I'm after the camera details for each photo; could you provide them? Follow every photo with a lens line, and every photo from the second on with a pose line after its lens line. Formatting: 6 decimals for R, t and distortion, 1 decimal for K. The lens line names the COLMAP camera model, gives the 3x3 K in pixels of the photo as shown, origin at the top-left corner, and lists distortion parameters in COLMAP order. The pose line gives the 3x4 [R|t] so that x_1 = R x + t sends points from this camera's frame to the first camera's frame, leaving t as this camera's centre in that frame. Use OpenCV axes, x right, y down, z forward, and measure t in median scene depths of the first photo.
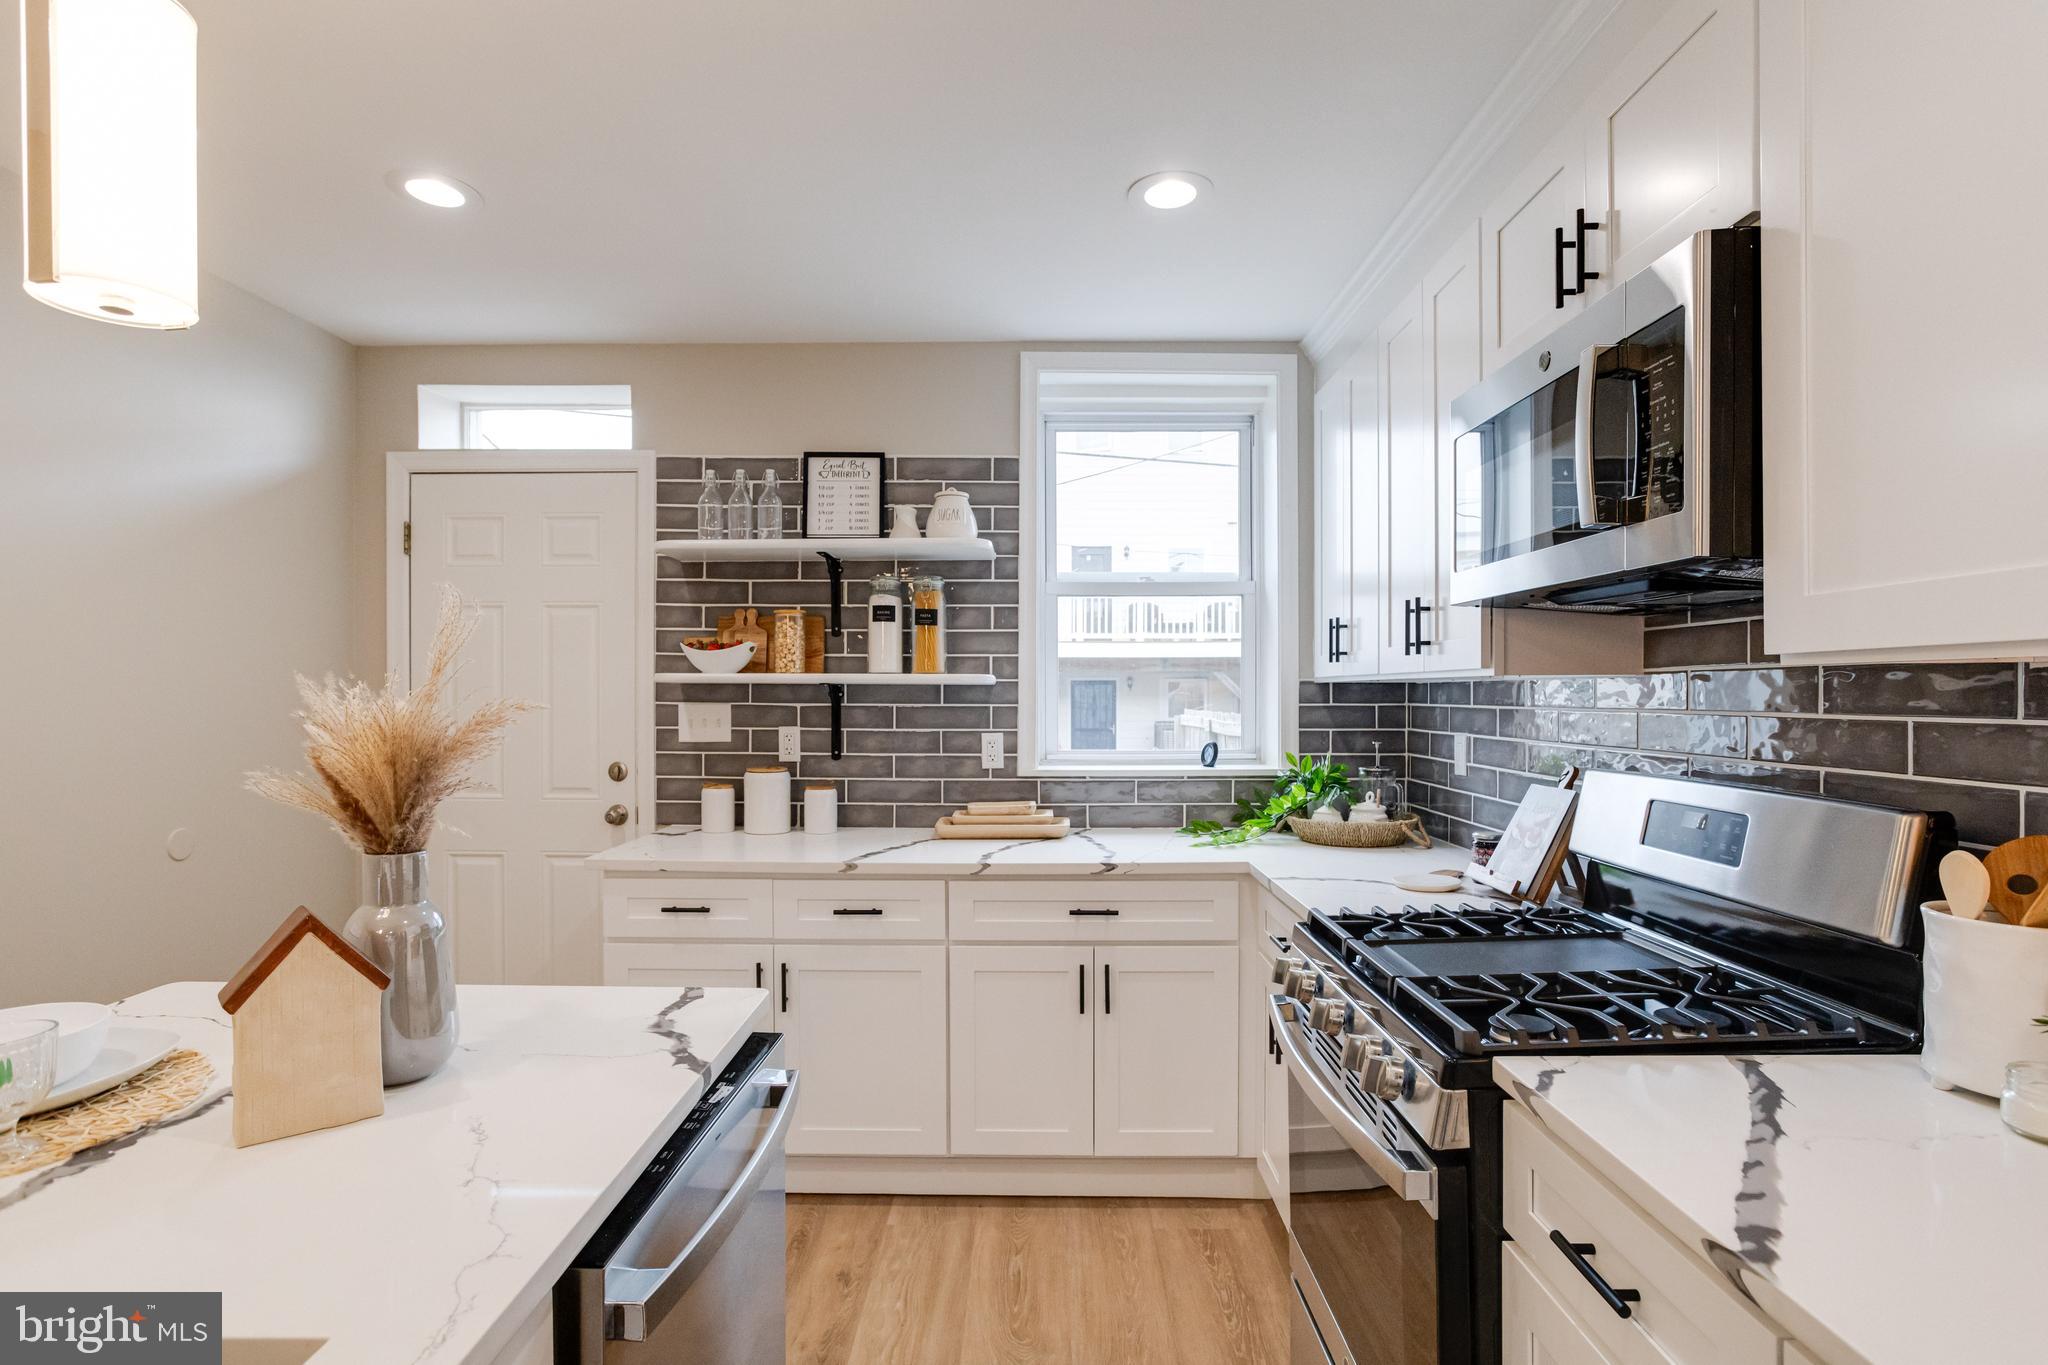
lens RADIAL K [[1015.5, 0, 1028.7], [0, 1015.5, 700.8], [0, 0, 1]] dist [-0.032679, 0.017015]
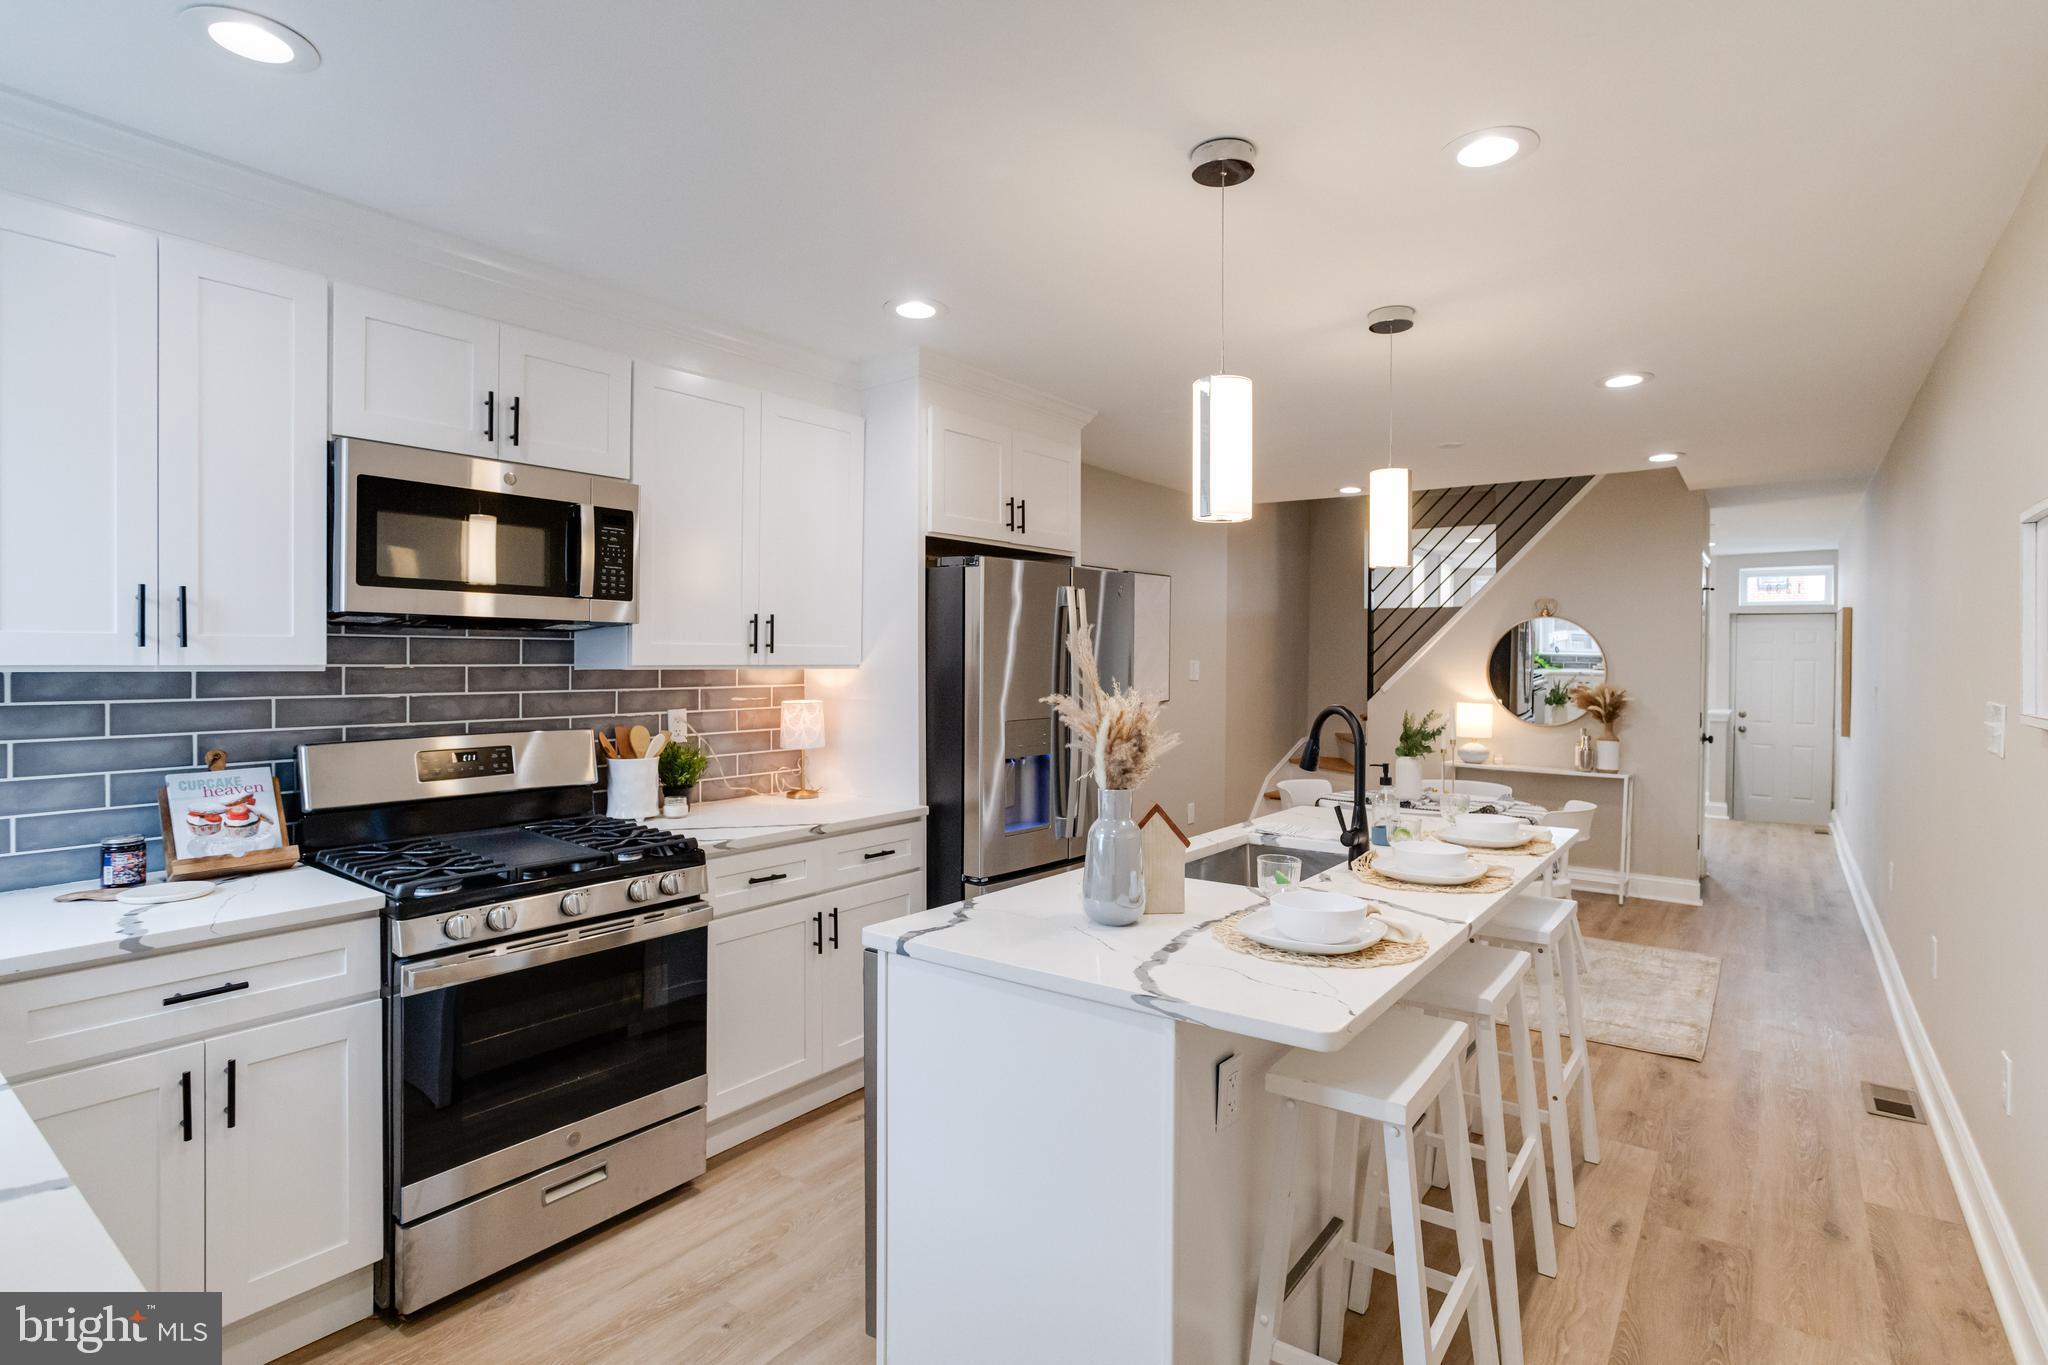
lens RADIAL K [[1015.5, 0, 1020.5], [0, 1015.5, 674.3], [0, 0, 1]] dist [-0.032679, 0.017015]
pose [[-0.803208, -0.010196, 0.595611, -0.560206], [0.000853, 0.999833, 0.018266, -0.025858], [-0.595698, 0.015180, -0.803065, 0.910425]]
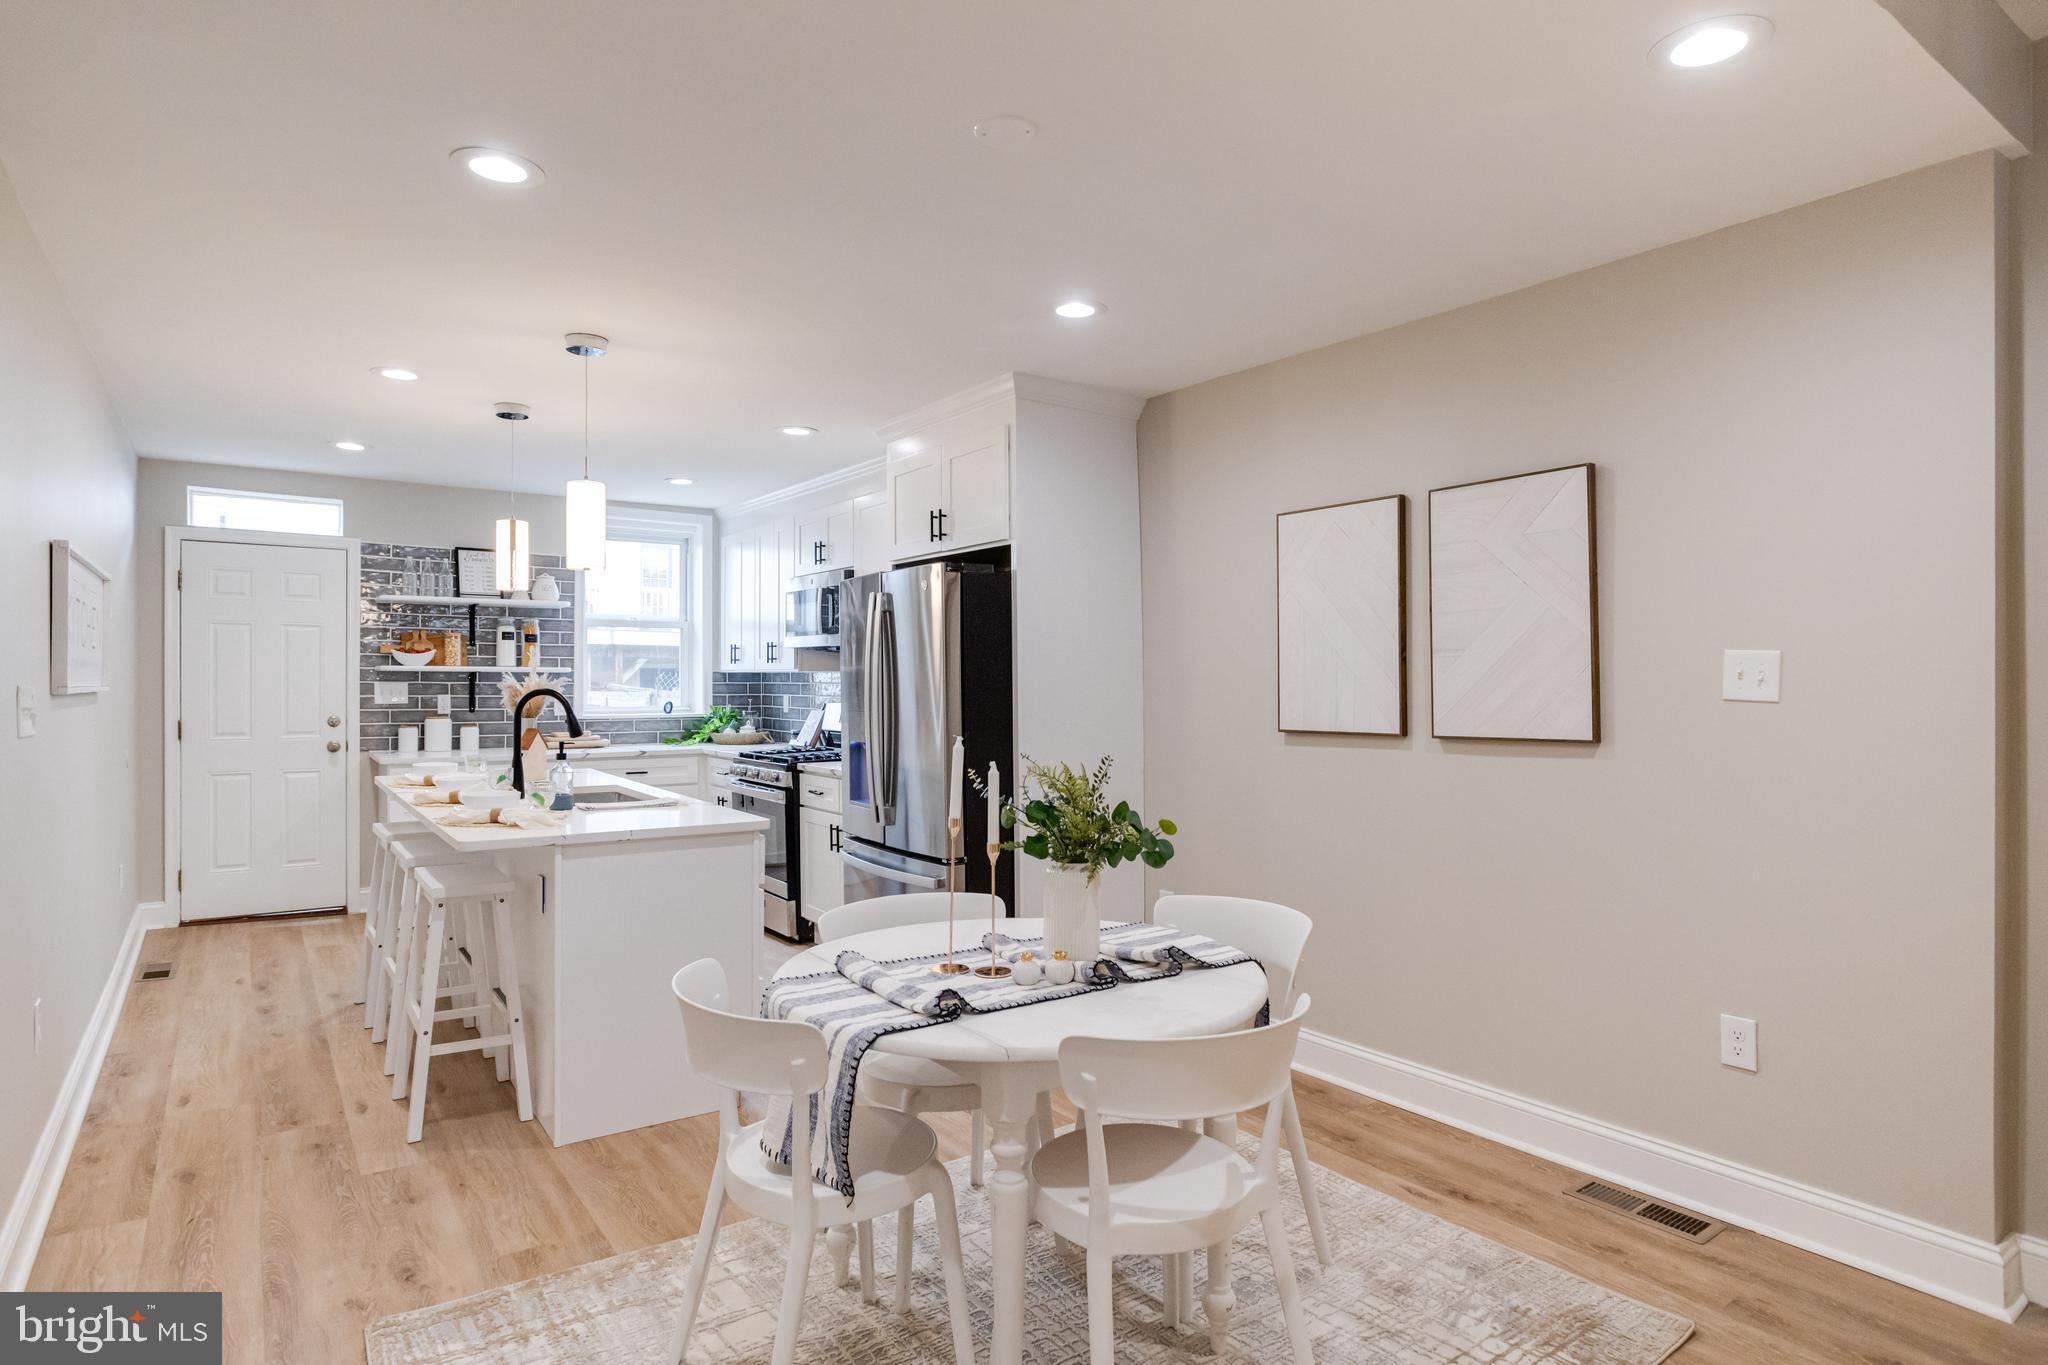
lens RADIAL K [[1117.8, 0, 1008.4], [0, 1117.8, 686.5], [0, 0, 1]] dist [-0.013354, 0.008126]
pose [[0.818185, -0.001515, 0.574954, -0.581330], [0.002204, 0.999997, -0.000500, 0.013964], [-0.574951, 0.001676, 0.818186, -1.286573]]
